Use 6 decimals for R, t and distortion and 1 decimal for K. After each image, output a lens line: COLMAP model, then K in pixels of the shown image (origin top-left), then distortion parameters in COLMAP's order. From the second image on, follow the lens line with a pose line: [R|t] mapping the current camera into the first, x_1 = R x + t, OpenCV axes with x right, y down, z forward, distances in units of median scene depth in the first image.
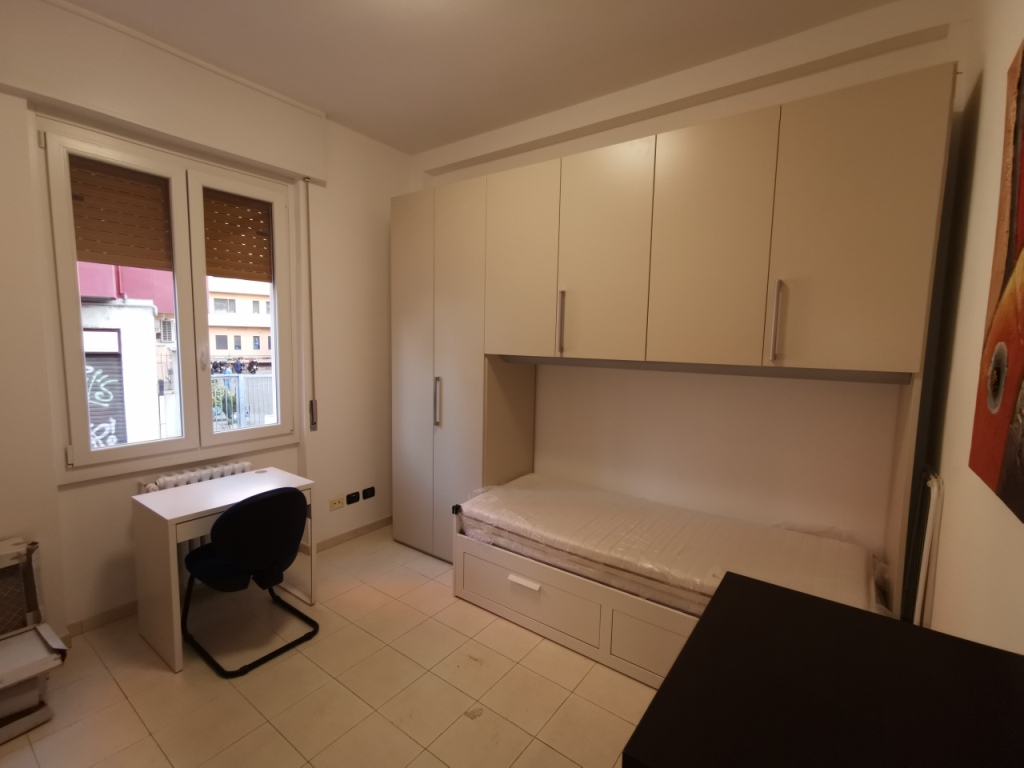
lens RADIAL K [[460.2, 0, 512.0], [0, 460.2, 384.0], [0, 0, 1]] dist [-0.002202, -0.000085]
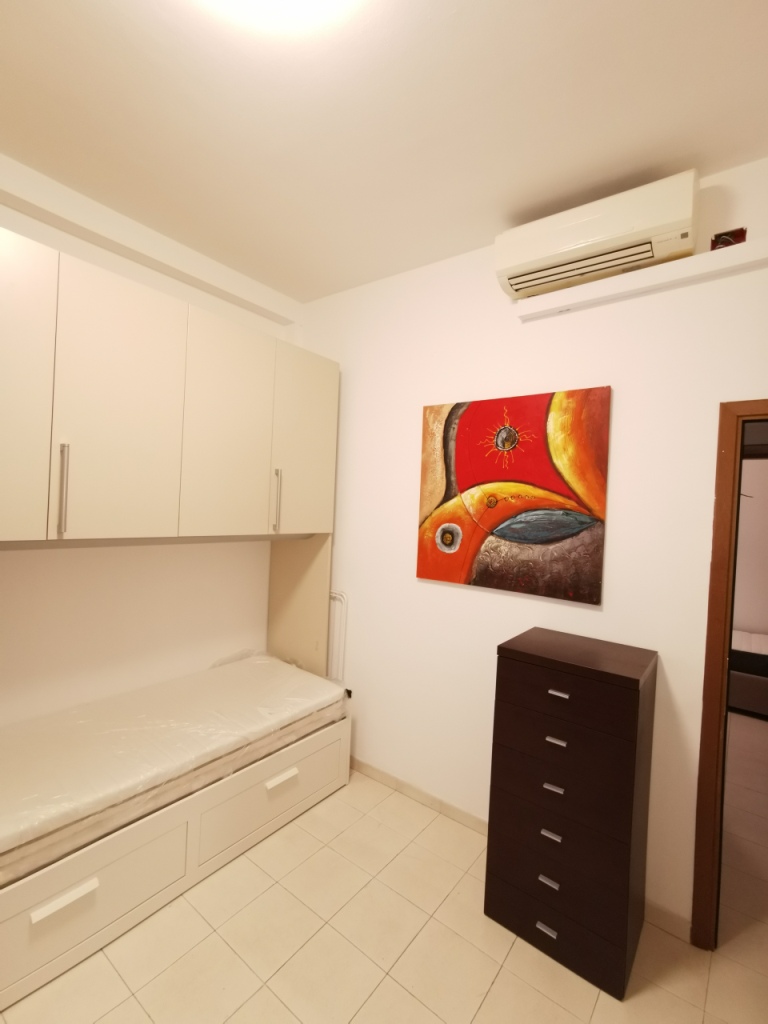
lens RADIAL K [[460.2, 0, 402.1], [0, 460.2, 507.7], [0, 0, 1]] dist [-0.002202, -0.000085]
pose [[-0.001122, -0.018289, 0.999832, -0.670688], [0.045742, 0.998785, 0.018321, -0.109717], [-0.998953, 0.045755, -0.000284, 0.574401]]
